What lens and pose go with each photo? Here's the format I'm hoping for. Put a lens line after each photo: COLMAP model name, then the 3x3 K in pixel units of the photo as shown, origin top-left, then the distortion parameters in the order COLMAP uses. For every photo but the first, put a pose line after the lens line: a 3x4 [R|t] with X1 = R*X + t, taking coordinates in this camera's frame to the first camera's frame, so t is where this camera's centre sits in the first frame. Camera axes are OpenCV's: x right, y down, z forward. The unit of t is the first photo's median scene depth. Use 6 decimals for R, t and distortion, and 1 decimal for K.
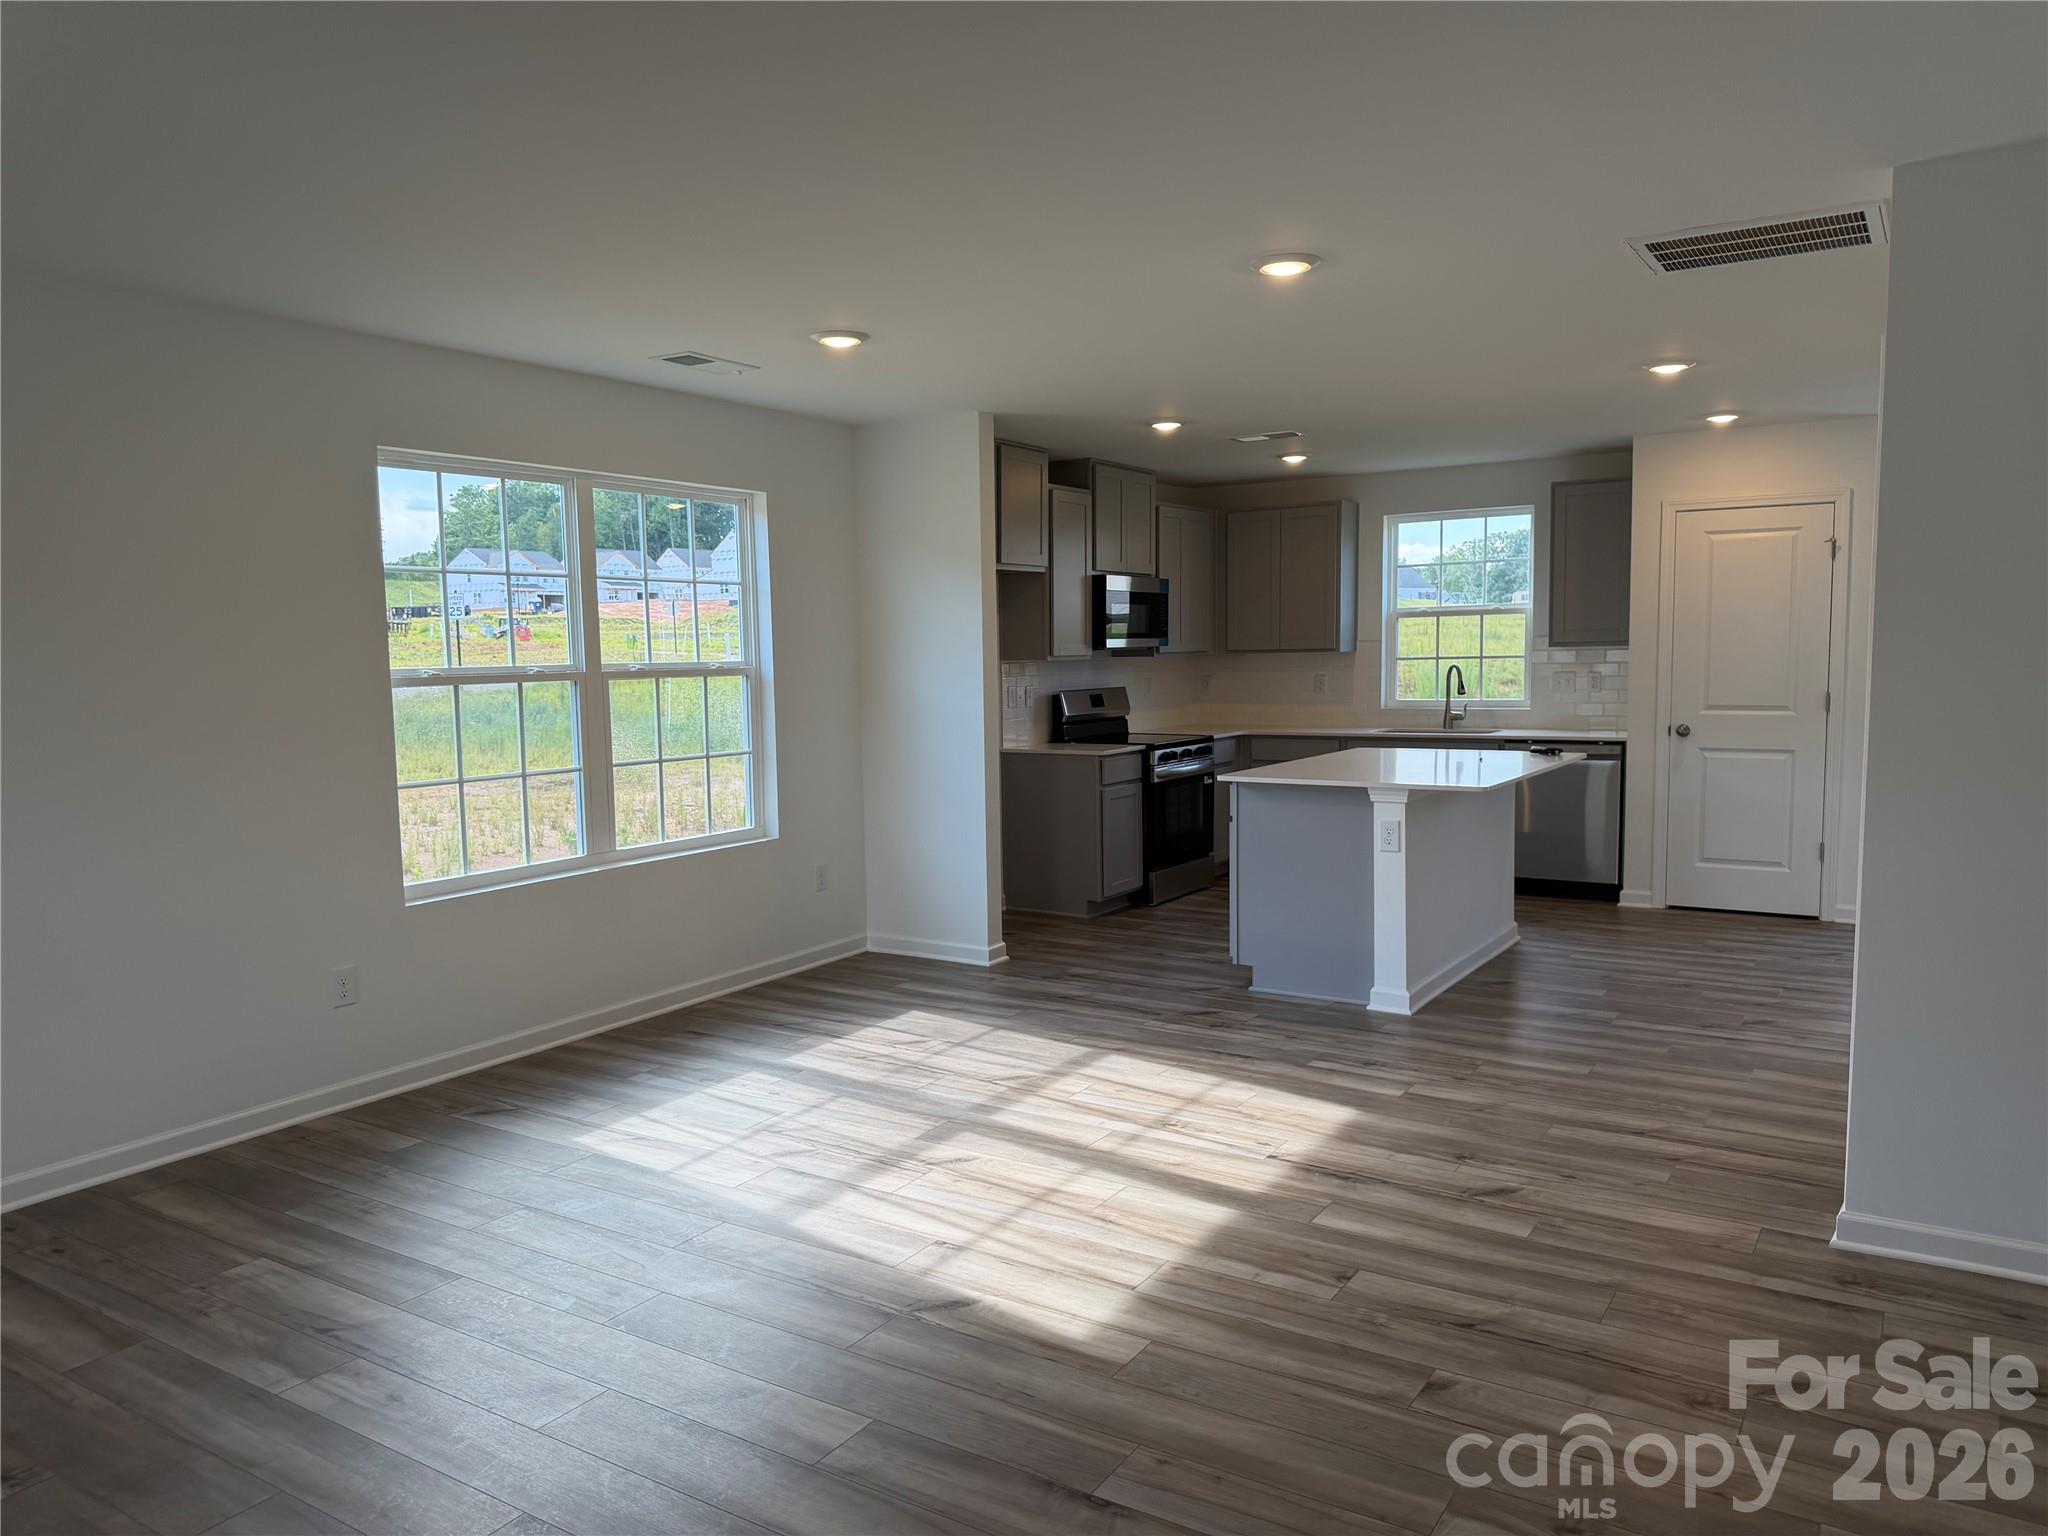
lens RADIAL K [[1498.1, 0, 1026.2], [0, 1498.1, 760.6], [0, 0, 1]] dist [0.079374, -0.002665]
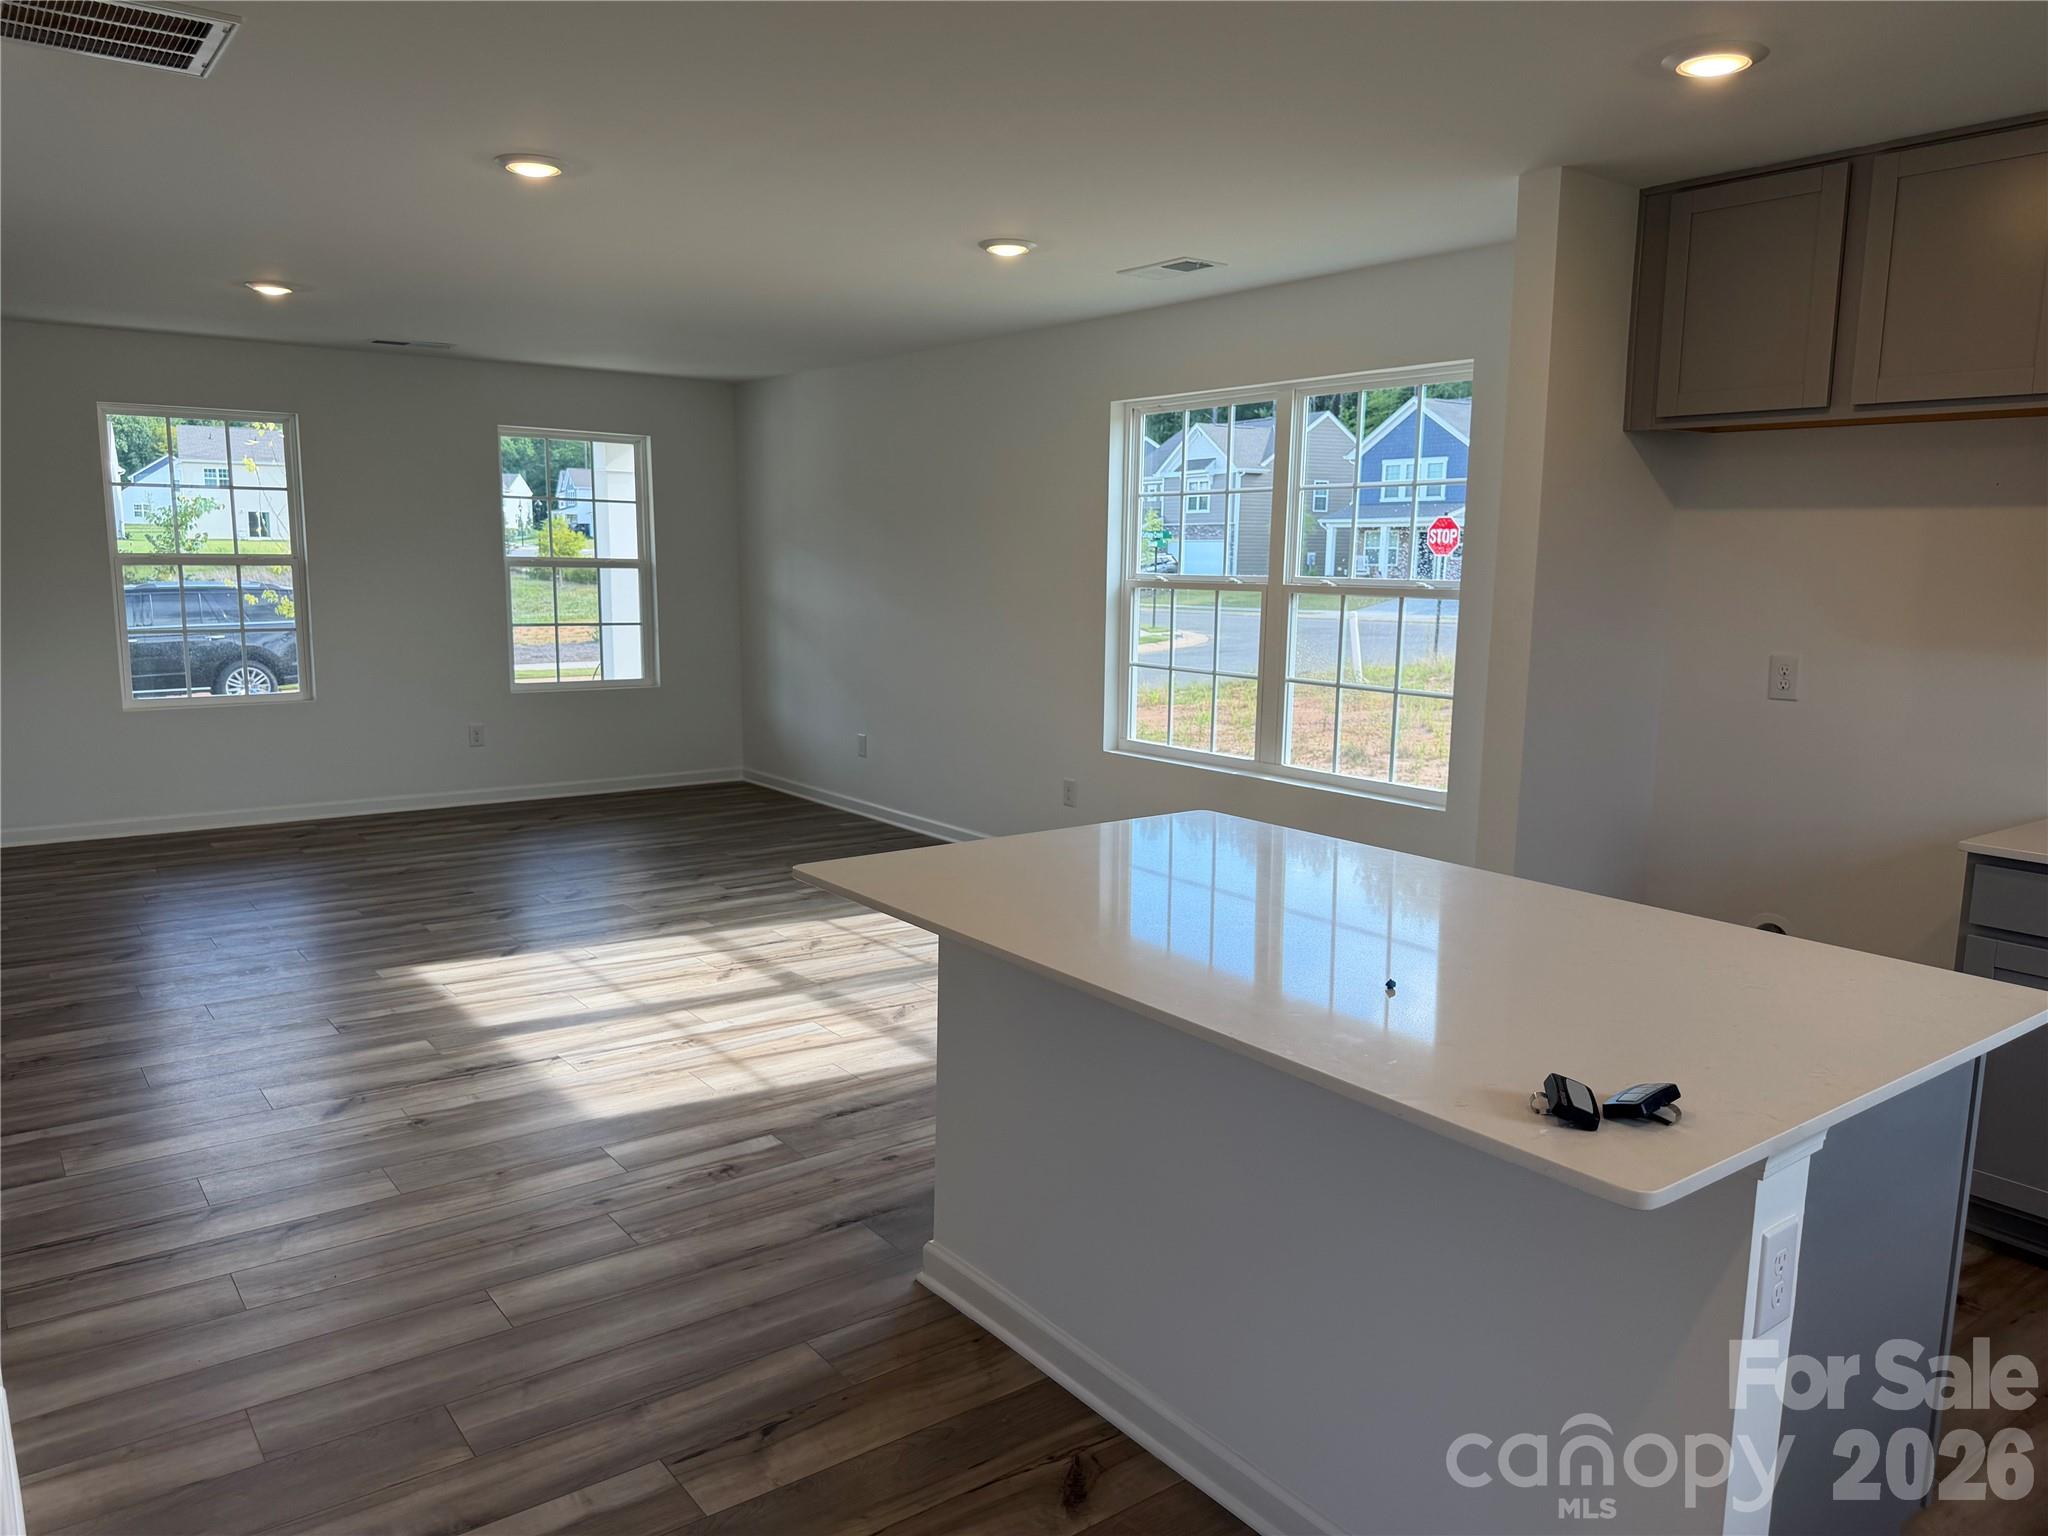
lens RADIAL K [[1431.8, 0, 1029.0], [0, 1431.8, 800.6], [0, 0, 1]] dist [0.009803, 0.004040]
pose [[-0.347106, 0.174673, -0.921416, 0.883901], [-0.086026, 0.972429, 0.216751, -0.144772], [0.933872, 0.154502, -0.322509, 1.518101]]
